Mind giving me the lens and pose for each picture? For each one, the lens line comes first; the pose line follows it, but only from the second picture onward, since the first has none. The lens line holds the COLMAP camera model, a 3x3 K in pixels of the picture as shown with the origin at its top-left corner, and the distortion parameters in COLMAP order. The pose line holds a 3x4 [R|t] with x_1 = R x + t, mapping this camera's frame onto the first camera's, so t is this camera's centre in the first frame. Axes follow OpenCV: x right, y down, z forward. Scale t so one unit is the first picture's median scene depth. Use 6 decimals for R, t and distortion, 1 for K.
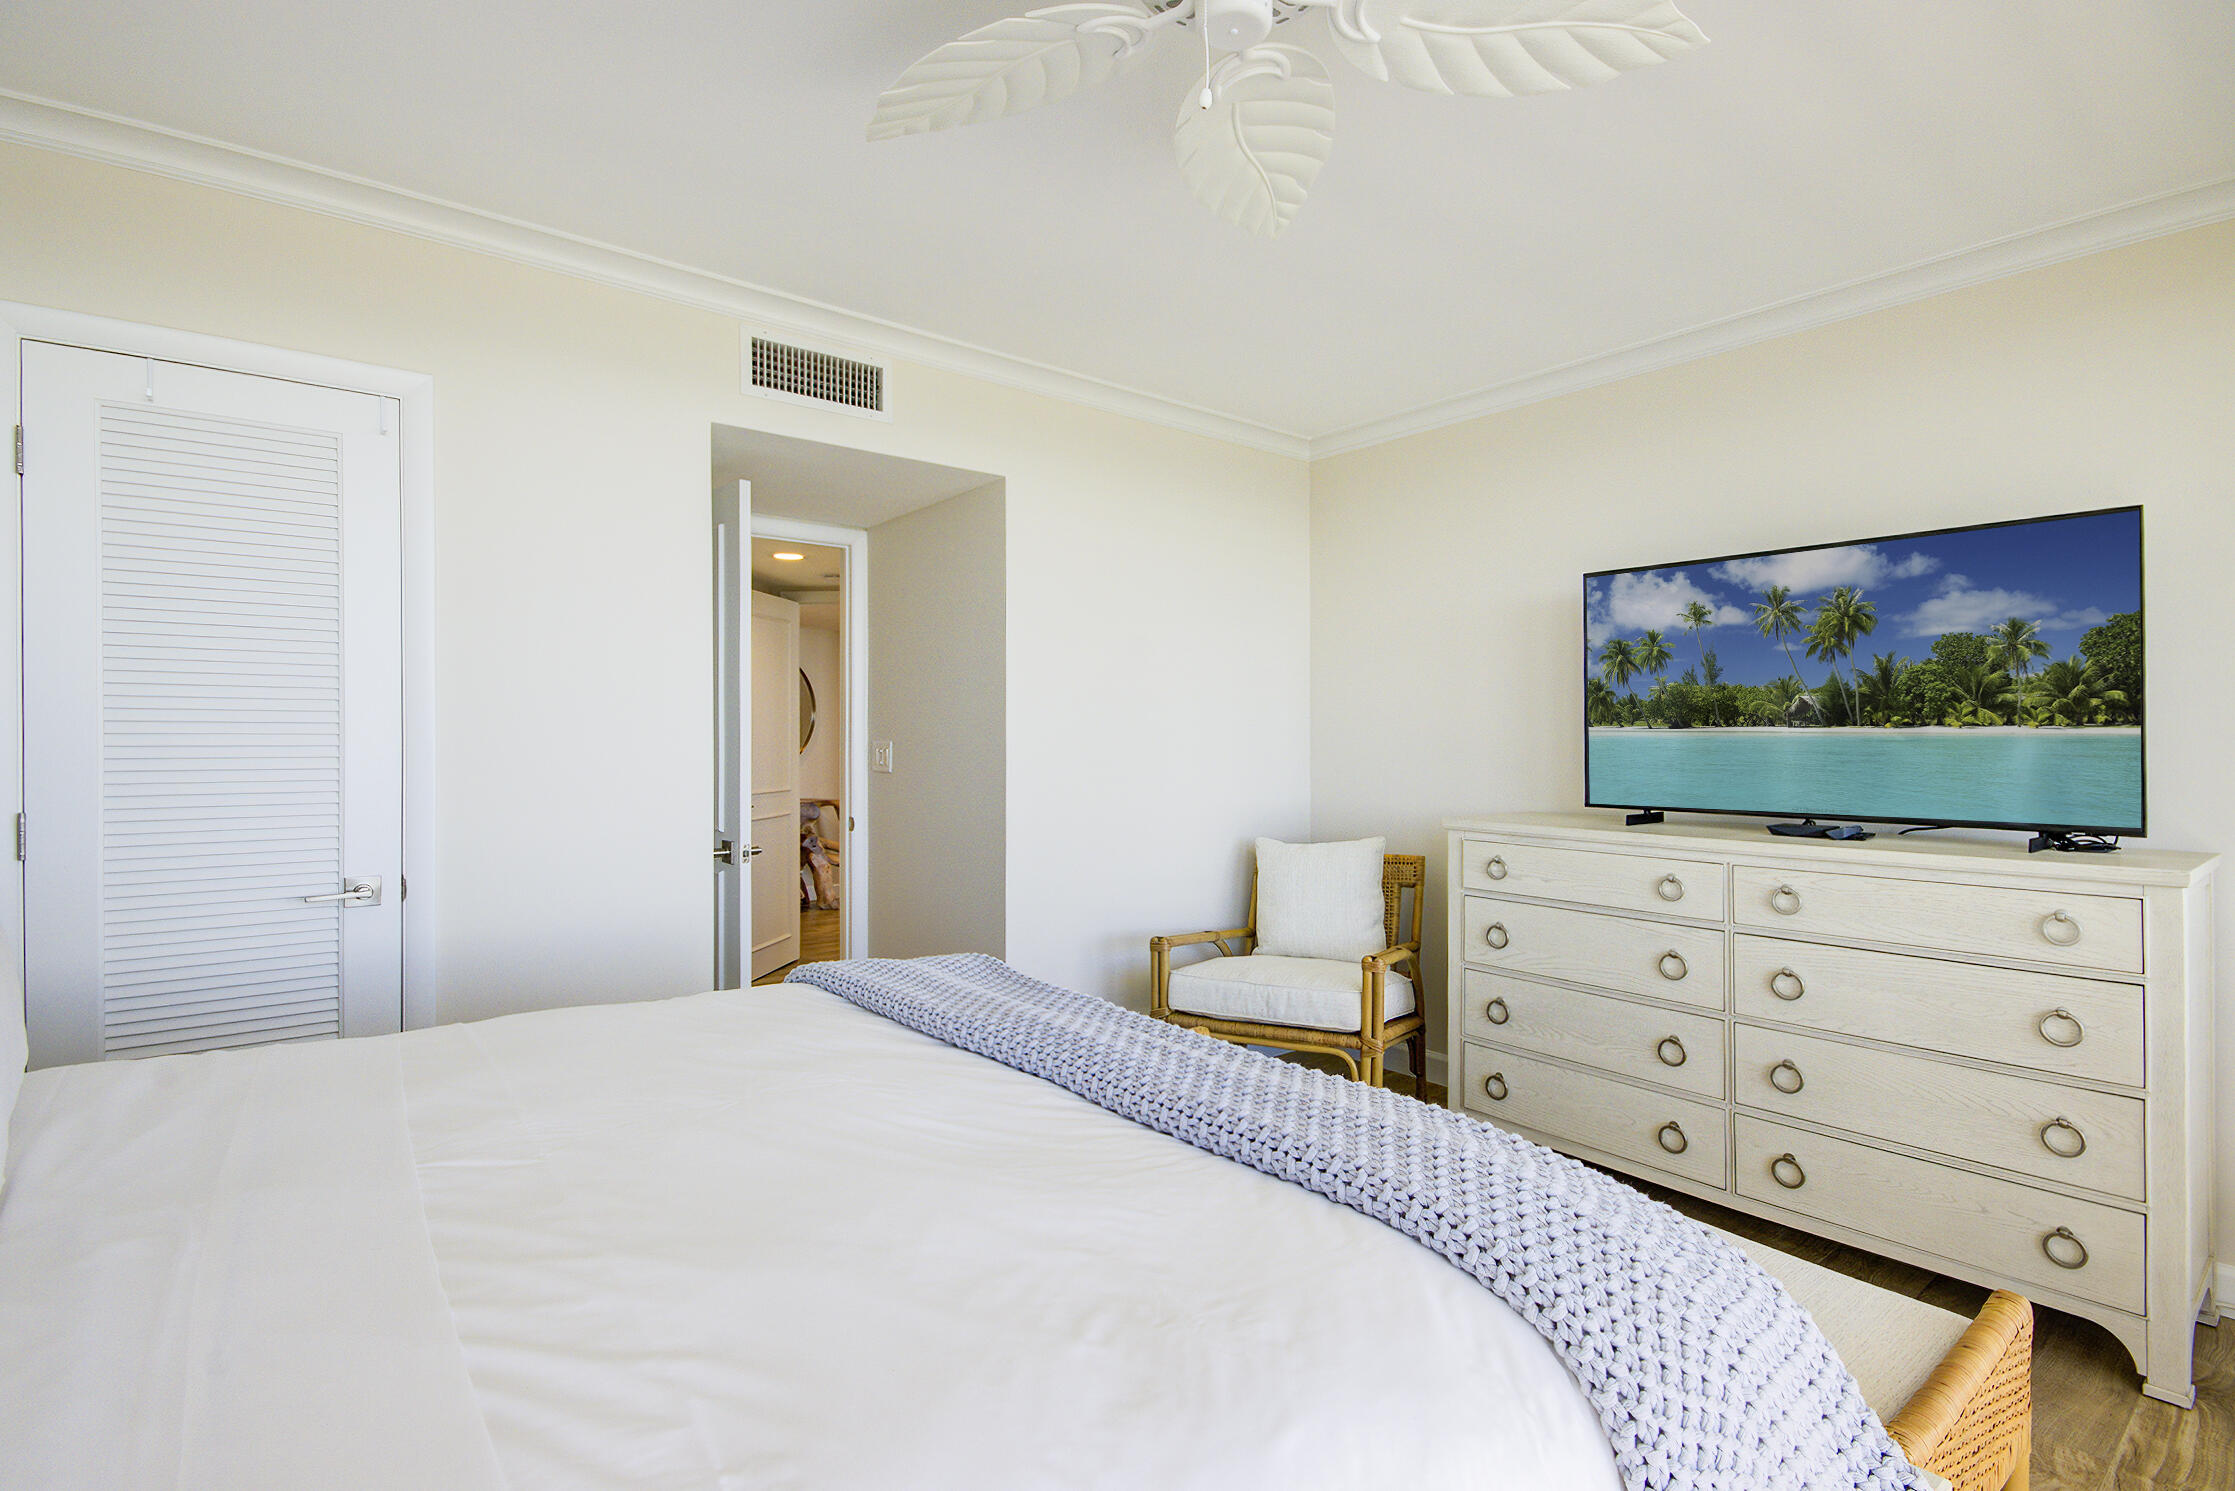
lens RADIAL K [[1109.0, 0, 1126.3], [0, 1109.0, 724.6], [0, 0, 1]] dist [0.001380, -0.013000]
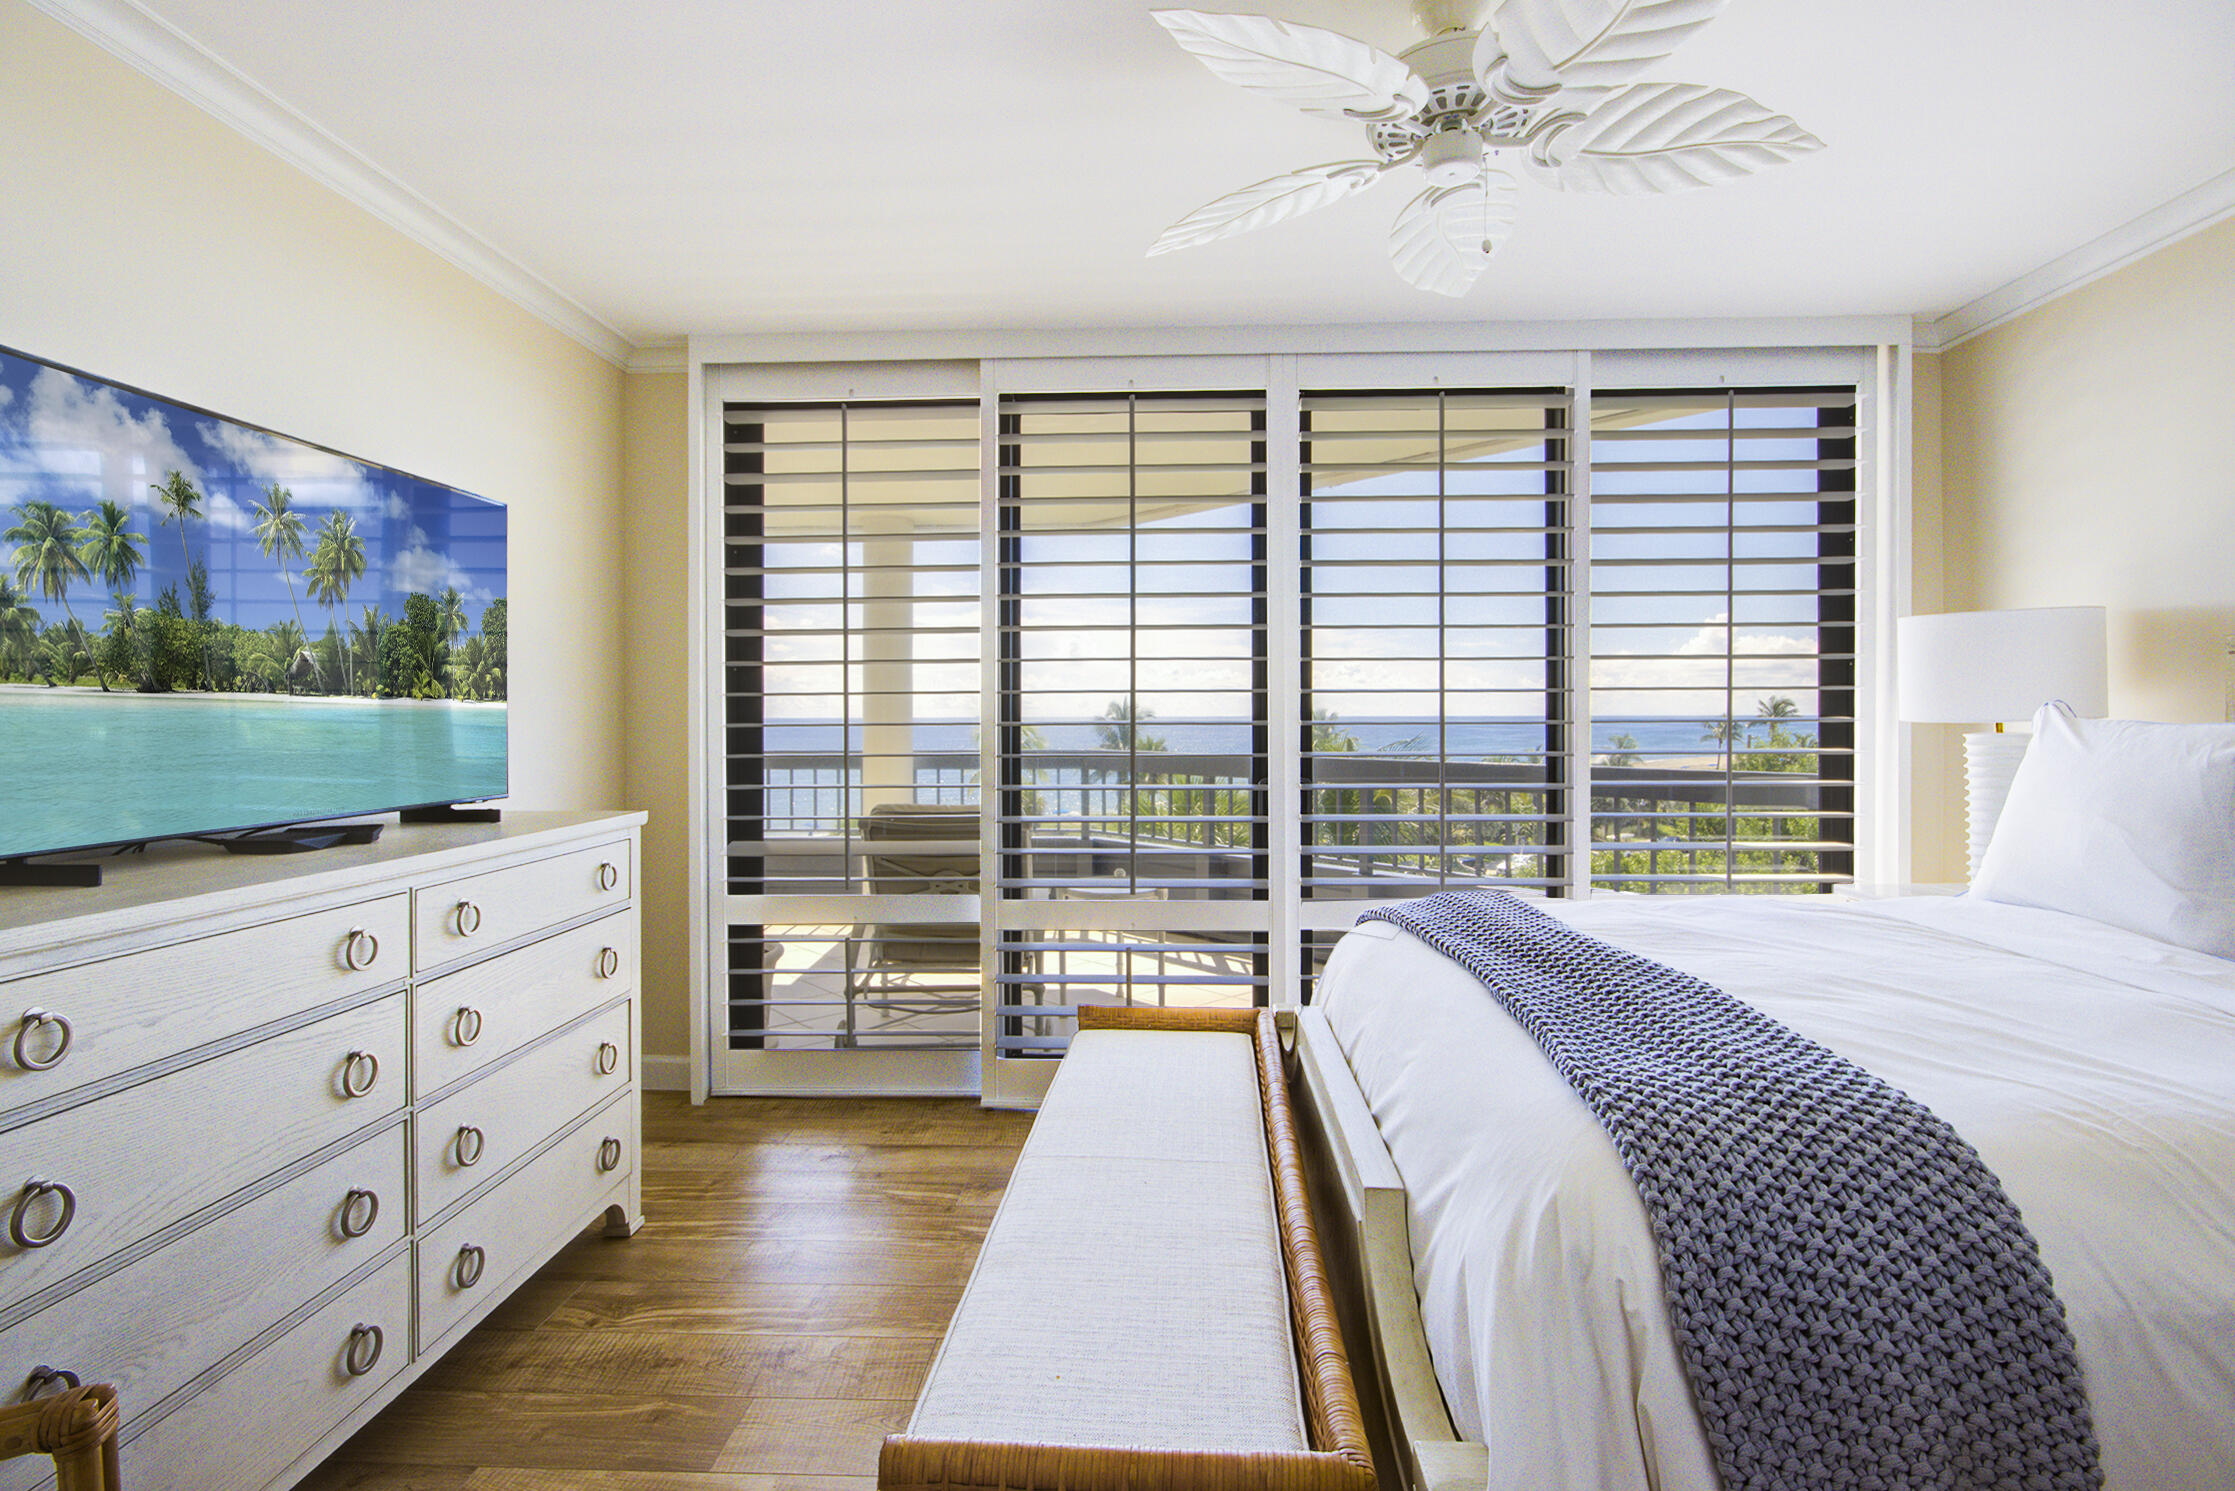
lens RADIAL K [[1109.0, 0, 1126.3], [0, 1109.0, 724.6], [0, 0, 1]] dist [0.001380, -0.013000]
pose [[-0.739604, -0.000775, 0.673042, -0.254402], [-0.002338, 0.999996, -0.001418, 0.021238], [-0.673038, -0.002622, -0.739603, 1.201160]]
